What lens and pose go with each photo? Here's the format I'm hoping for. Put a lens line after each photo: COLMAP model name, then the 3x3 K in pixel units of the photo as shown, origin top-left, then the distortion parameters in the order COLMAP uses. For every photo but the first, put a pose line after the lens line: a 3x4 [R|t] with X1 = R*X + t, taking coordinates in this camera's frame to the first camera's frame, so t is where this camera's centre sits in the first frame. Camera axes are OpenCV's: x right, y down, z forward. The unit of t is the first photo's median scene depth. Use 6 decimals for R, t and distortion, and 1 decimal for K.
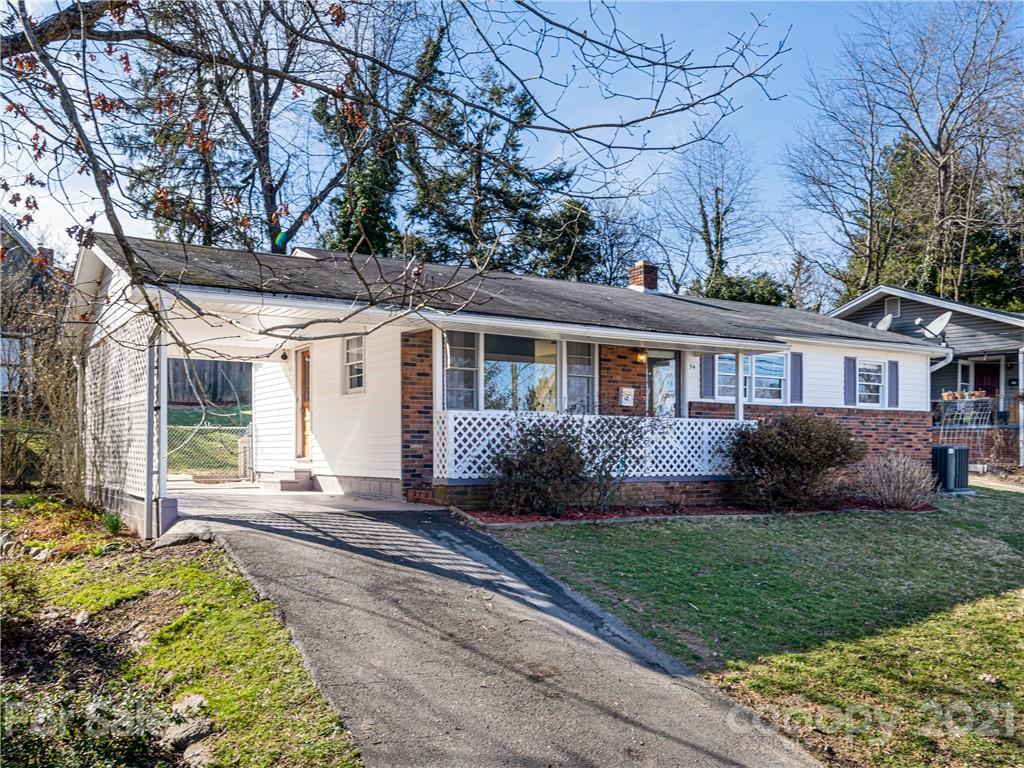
lens RADIAL K [[650.6, 0, 511.9], [0, 650.6, 385.2], [0, 0, 1]] dist [0.008368, 0.000464]
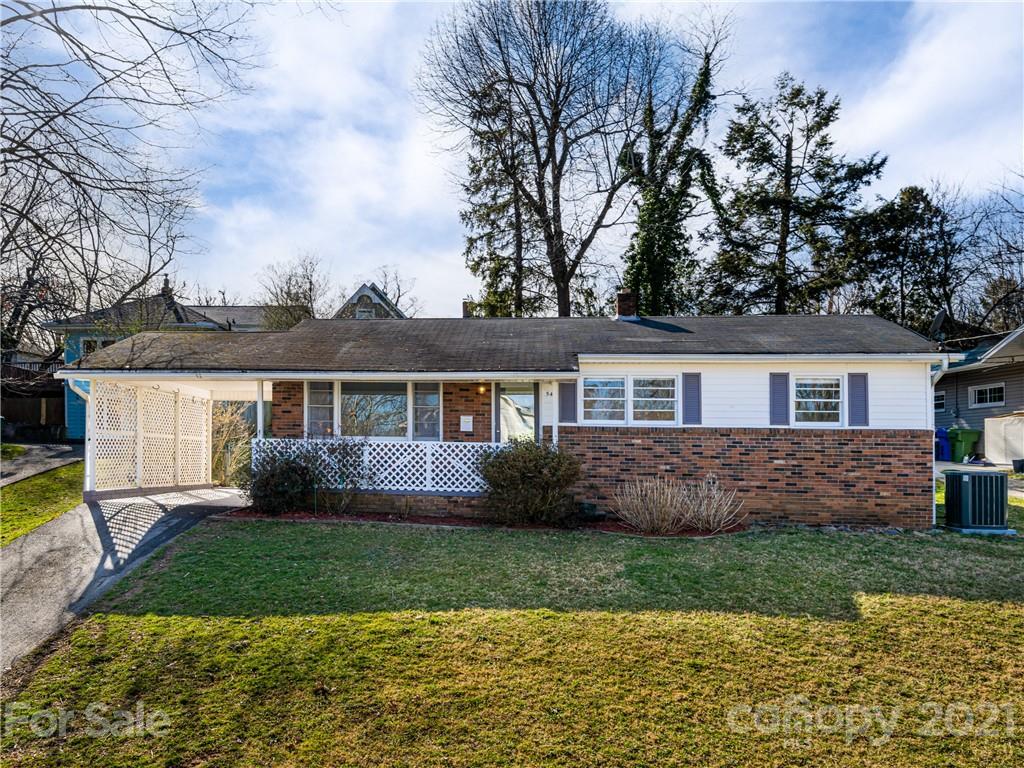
lens RADIAL K [[630.9, 0, 511.6], [0, 630.9, 383.3], [0, 0, 1]] dist [0.001361, 0.000548]
pose [[0.871202, -0.052308, -0.488129, 0.629808], [0.033417, 0.998320, -0.047338, 0.001381], [0.489785, 0.024929, 0.871487, 0.038055]]
